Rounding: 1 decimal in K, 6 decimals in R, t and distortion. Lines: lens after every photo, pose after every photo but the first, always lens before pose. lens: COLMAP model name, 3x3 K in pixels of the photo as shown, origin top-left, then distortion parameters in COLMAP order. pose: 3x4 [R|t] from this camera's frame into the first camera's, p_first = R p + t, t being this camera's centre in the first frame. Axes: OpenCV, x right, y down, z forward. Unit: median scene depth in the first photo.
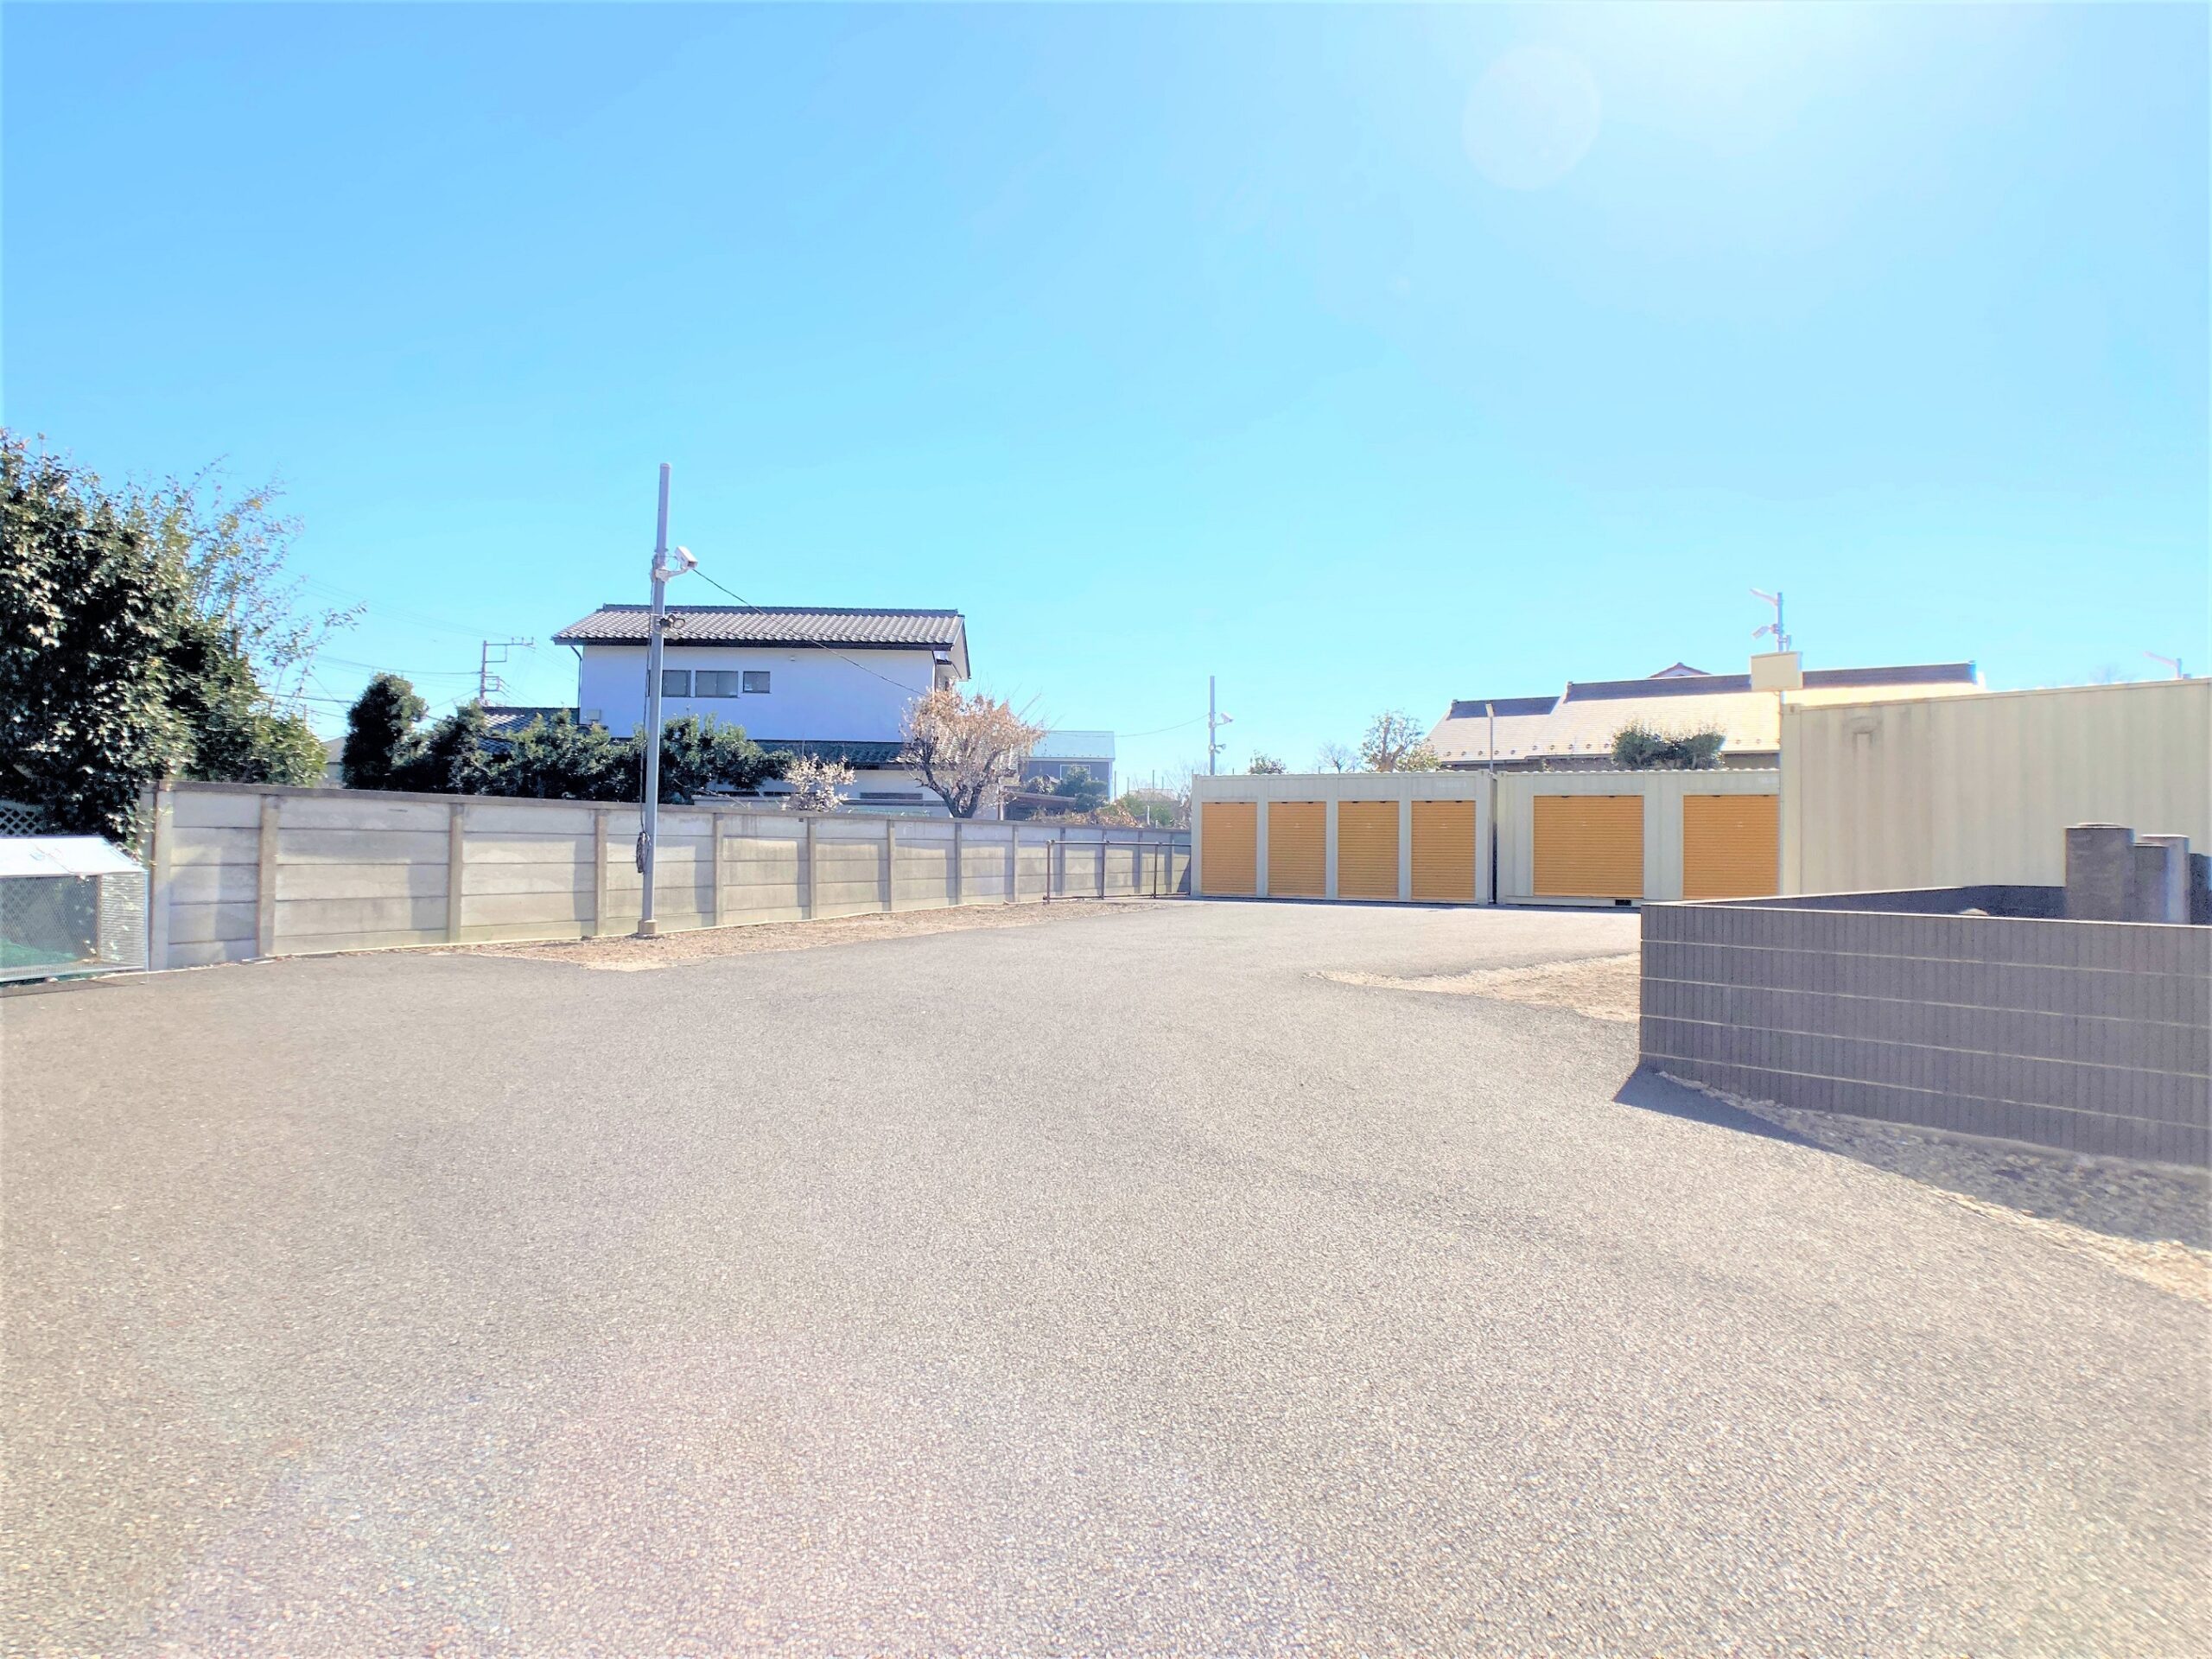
lens RADIAL K [[1207.6, 0, 1076.8], [0, 1207.6, 833.6], [0, 0, 1]] dist [-0.068258, -0.000476]
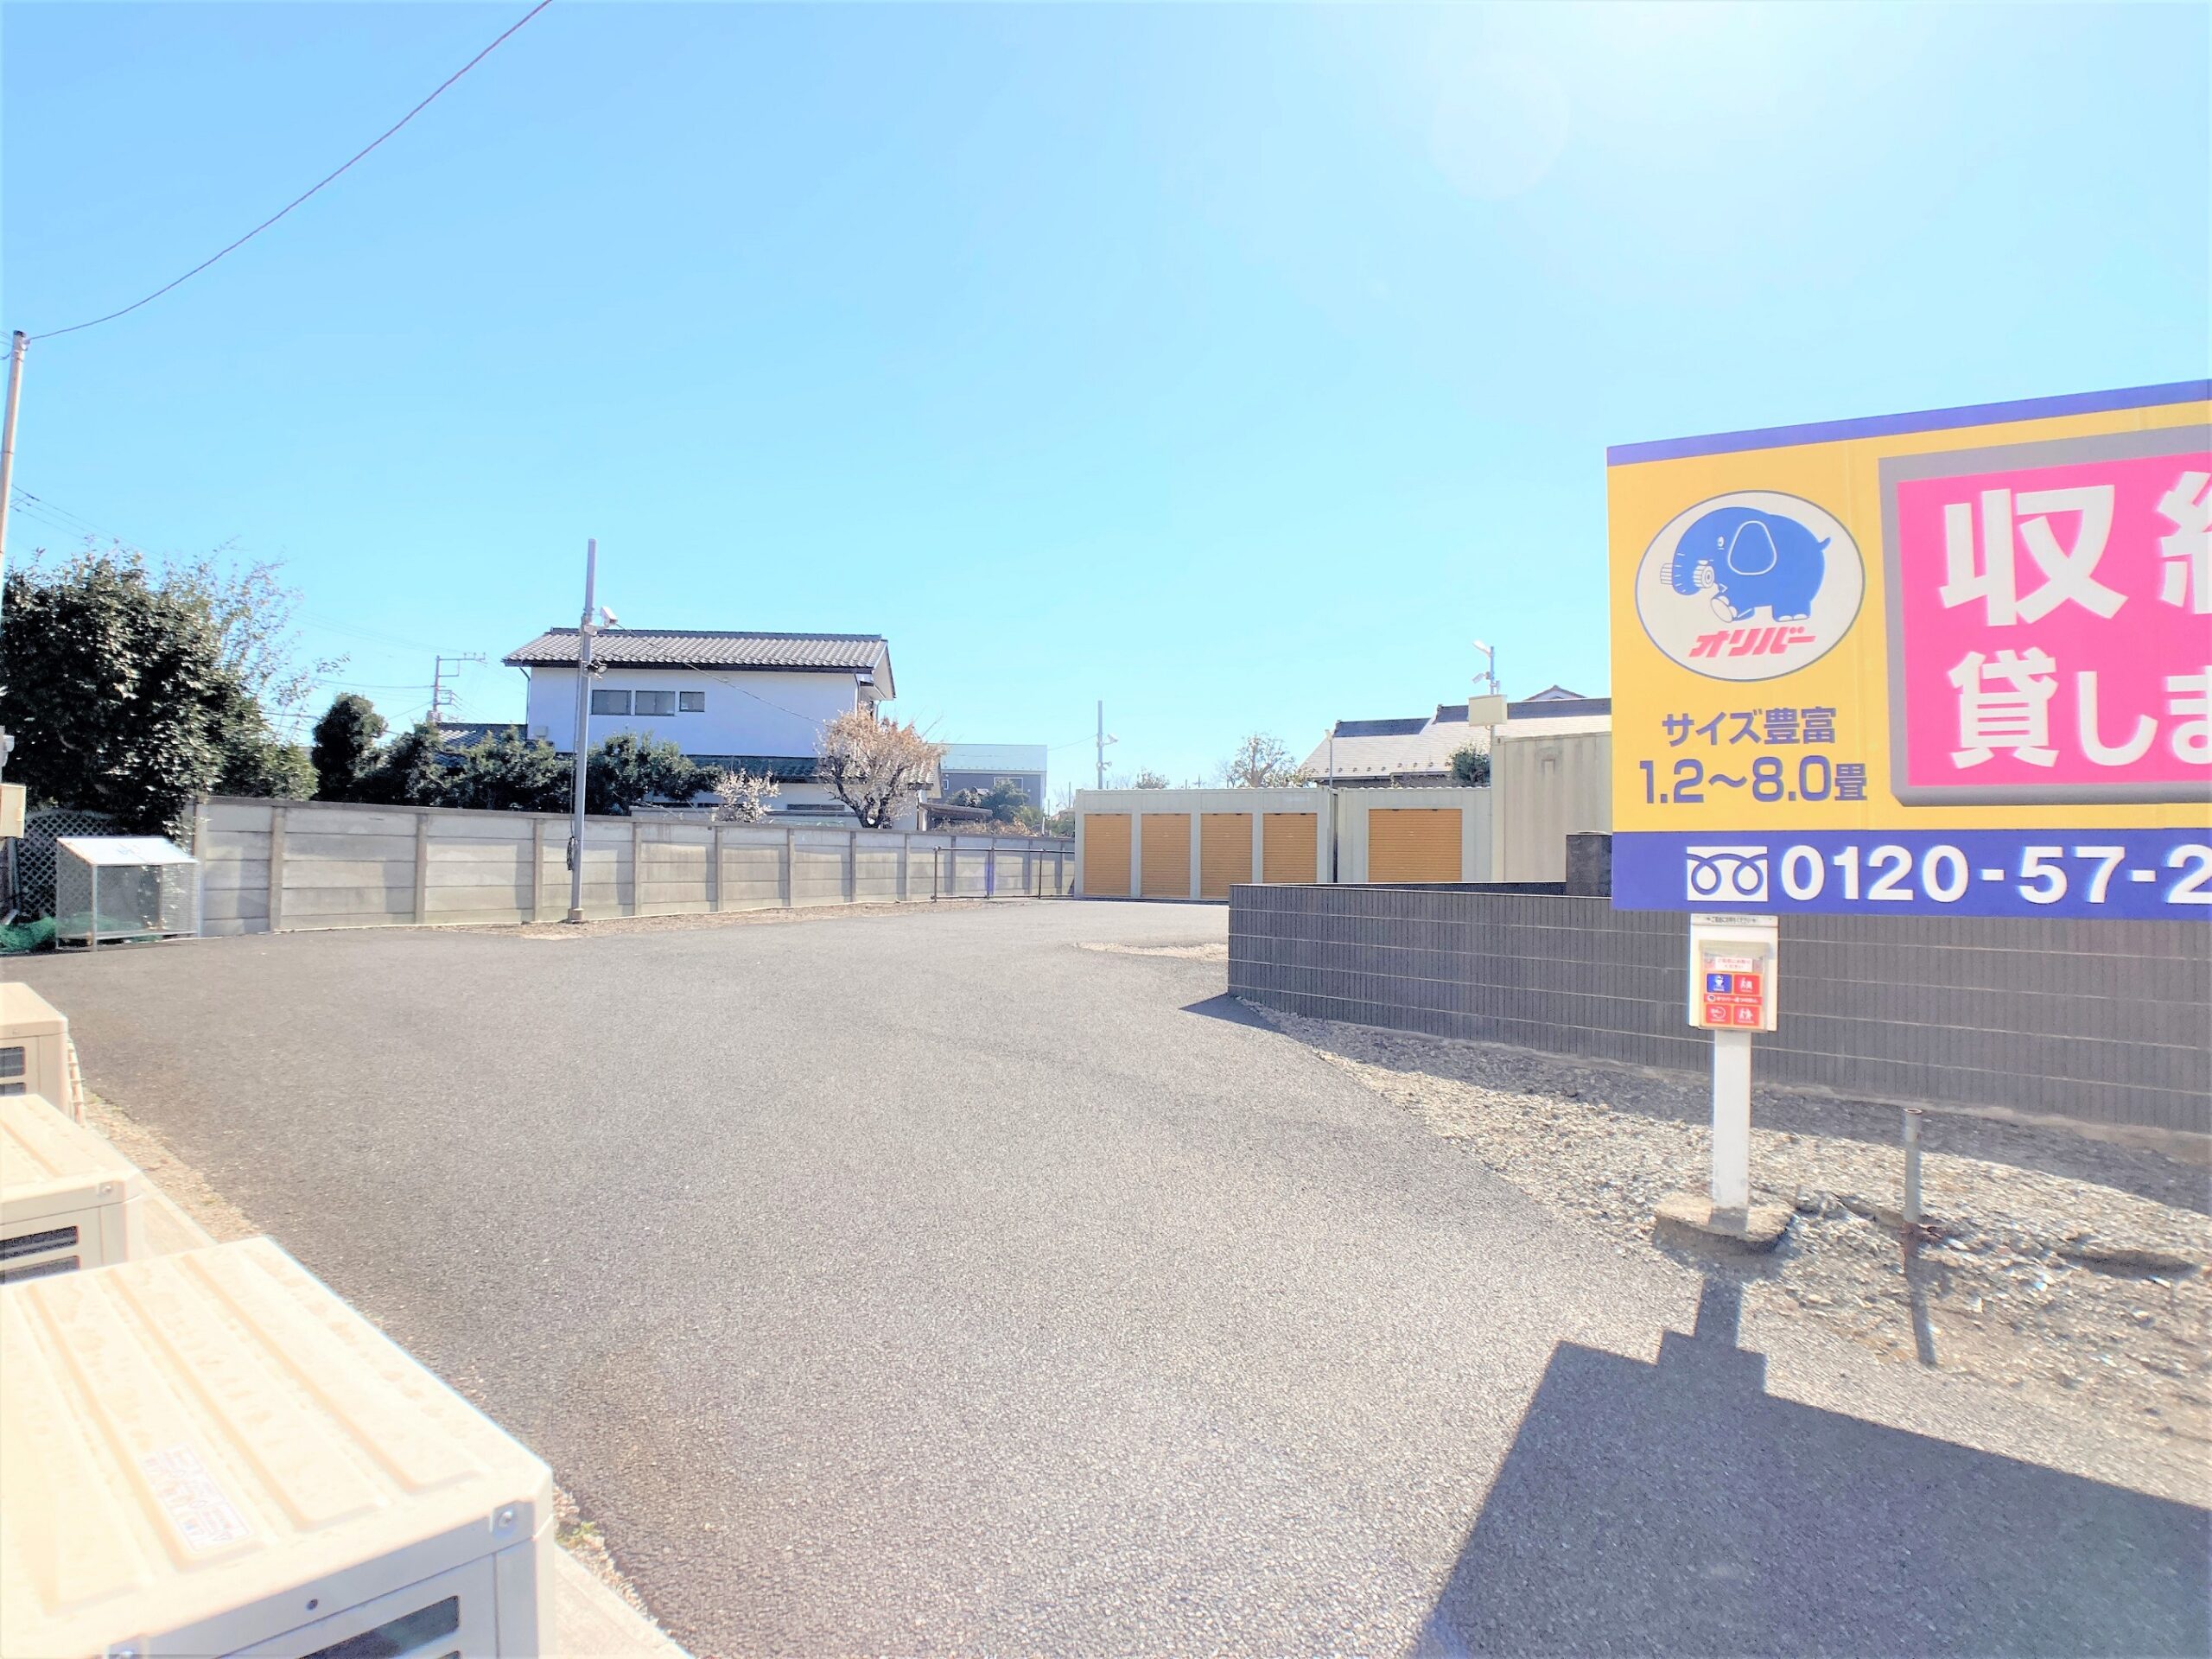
lens RADIAL K [[1211.7, 0, 1062.3], [0, 1211.7, 827.9], [0, 0, 1]] dist [-0.070969, -0.000355]
pose [[0.999717, 0.002716, 0.023621, 0.072952], [-0.002392, 0.999903, -0.013745, 0.003015], [-0.023656, 0.013685, 0.999626, -0.158478]]
